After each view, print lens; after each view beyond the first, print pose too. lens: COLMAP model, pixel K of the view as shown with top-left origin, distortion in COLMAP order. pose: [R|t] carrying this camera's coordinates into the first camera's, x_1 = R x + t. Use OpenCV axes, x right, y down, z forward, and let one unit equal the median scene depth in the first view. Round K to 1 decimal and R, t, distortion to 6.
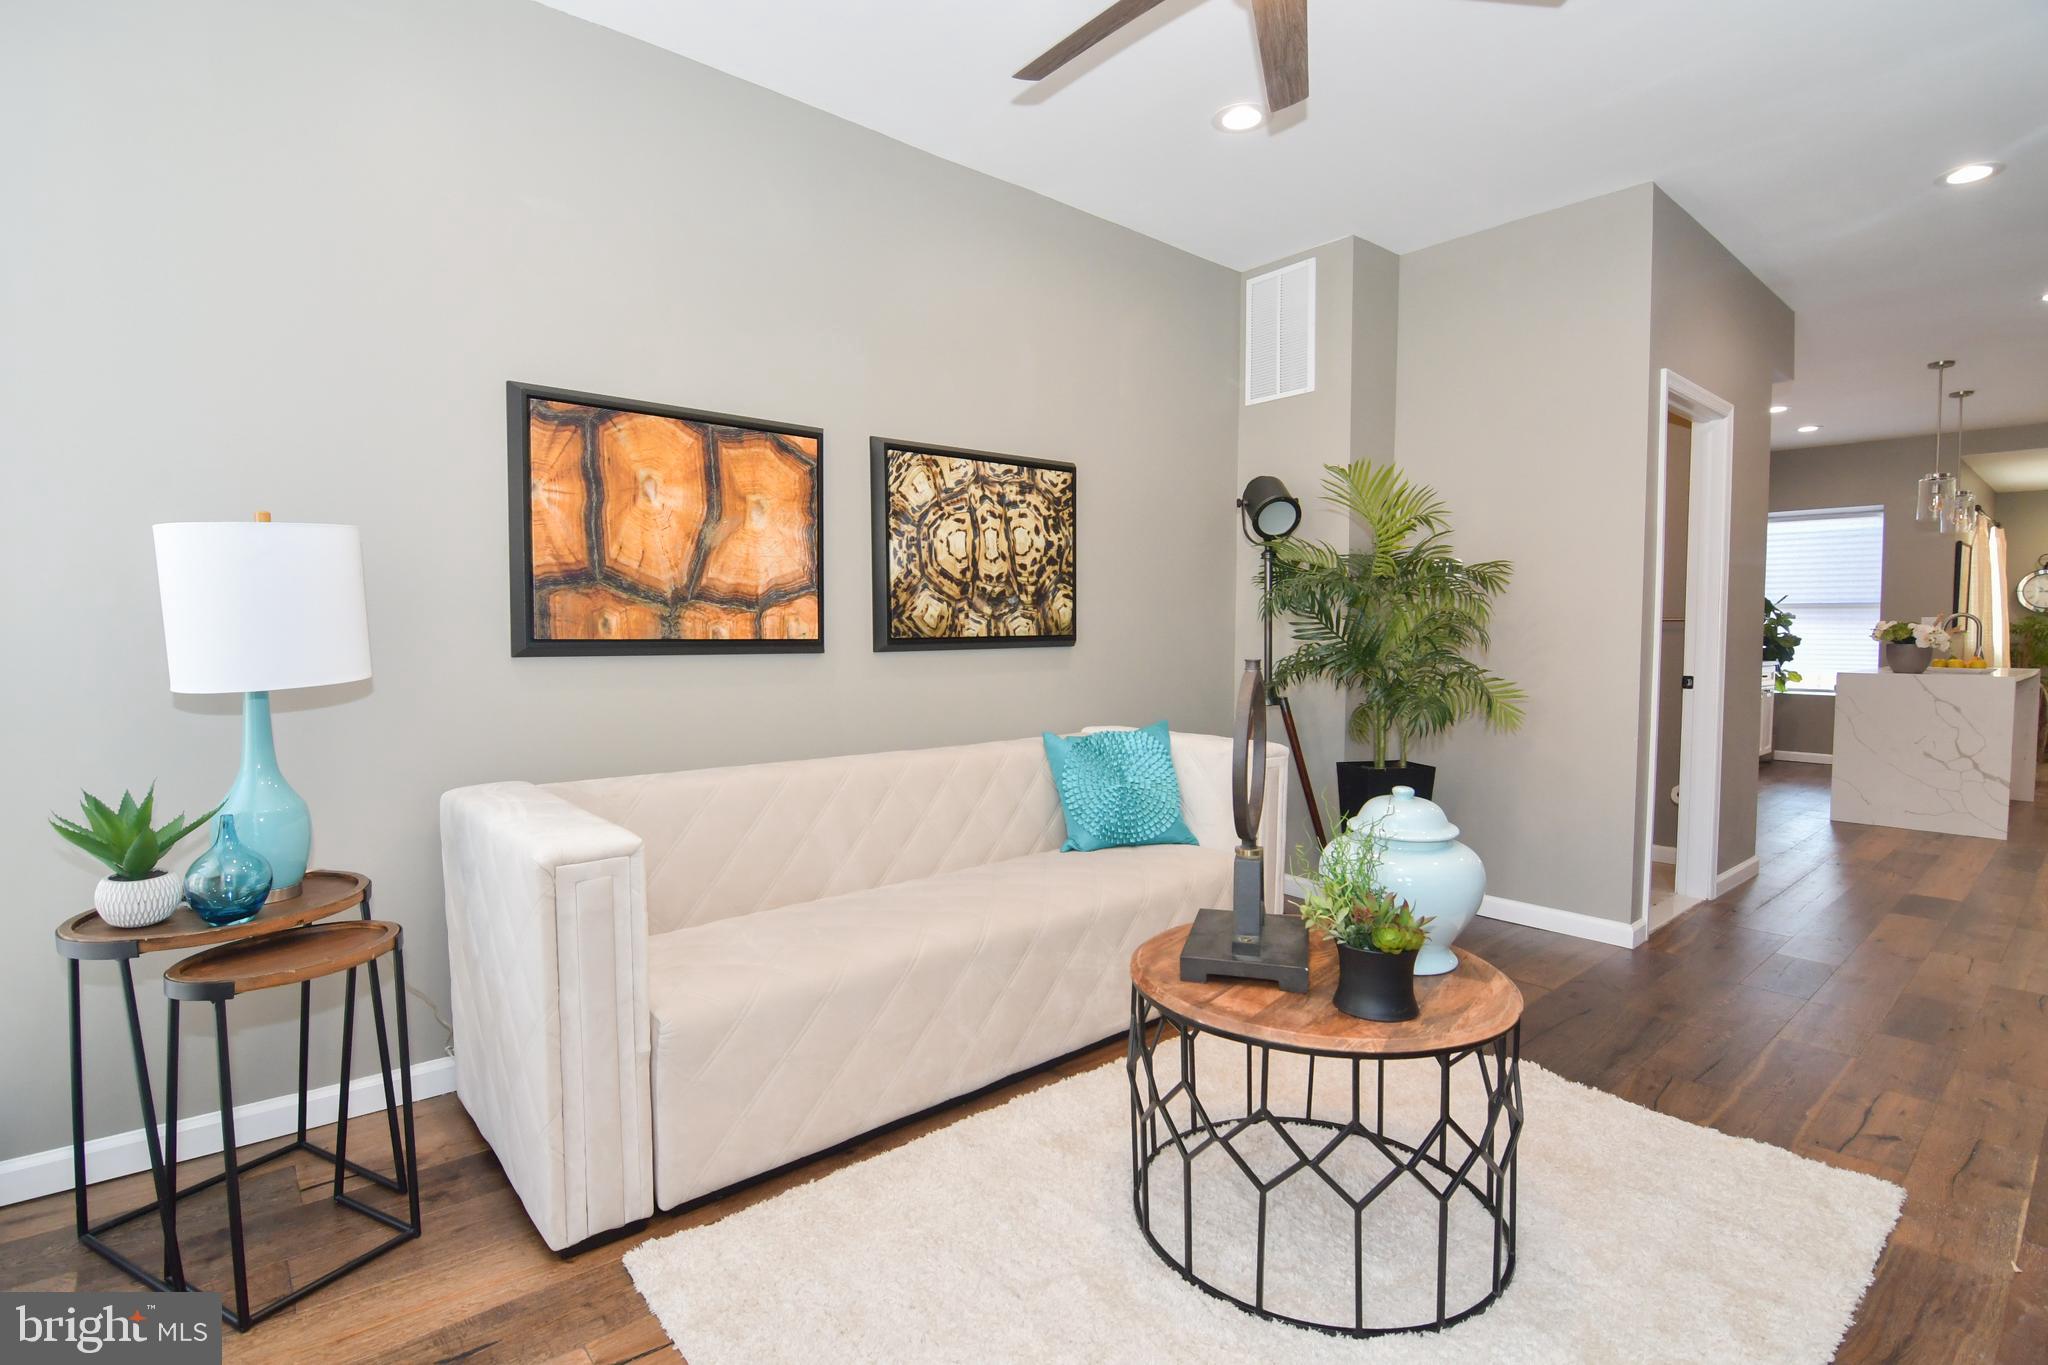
lens RADIAL K [[982.4, 0, 1010.7], [0, 982.4, 679.9], [0, 0, 1]] dist [-0.011056, -0.008804]
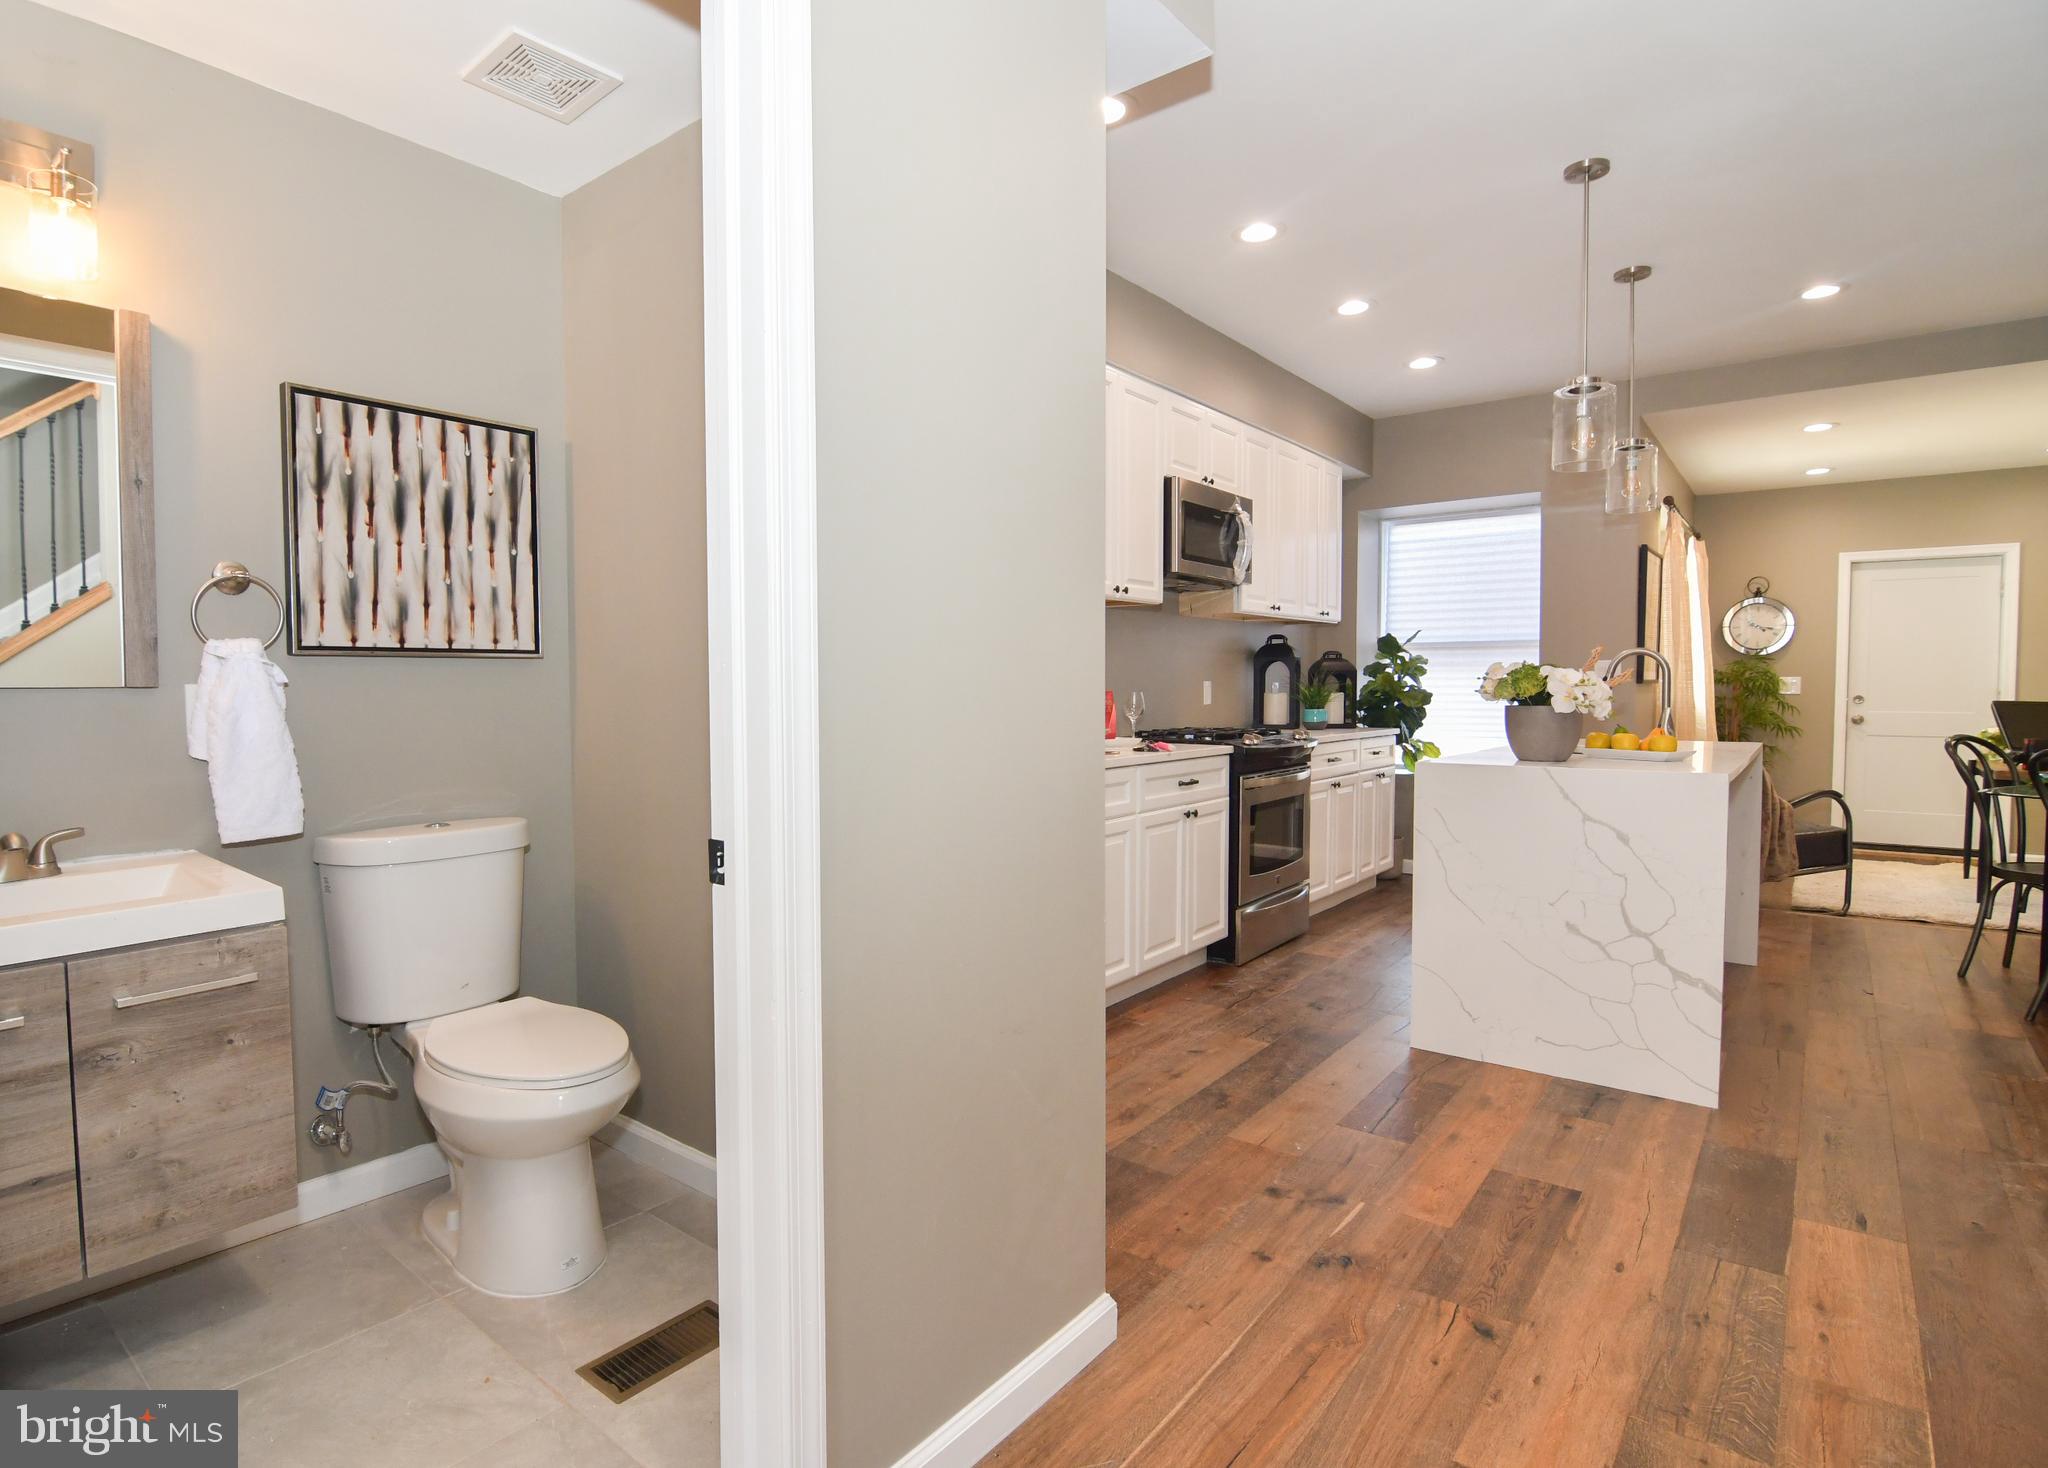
lens RADIAL K [[1052.6, 0, 921.6], [0, 1052.6, 725.9], [0, 0, 1]] dist [-0.021271, -0.003957]
pose [[0.988220, -0.010720, 0.152666, 0.922605], [0.012592, 0.999857, -0.011300, -0.043317], [-0.152523, 0.013089, 0.988213, 0.890150]]
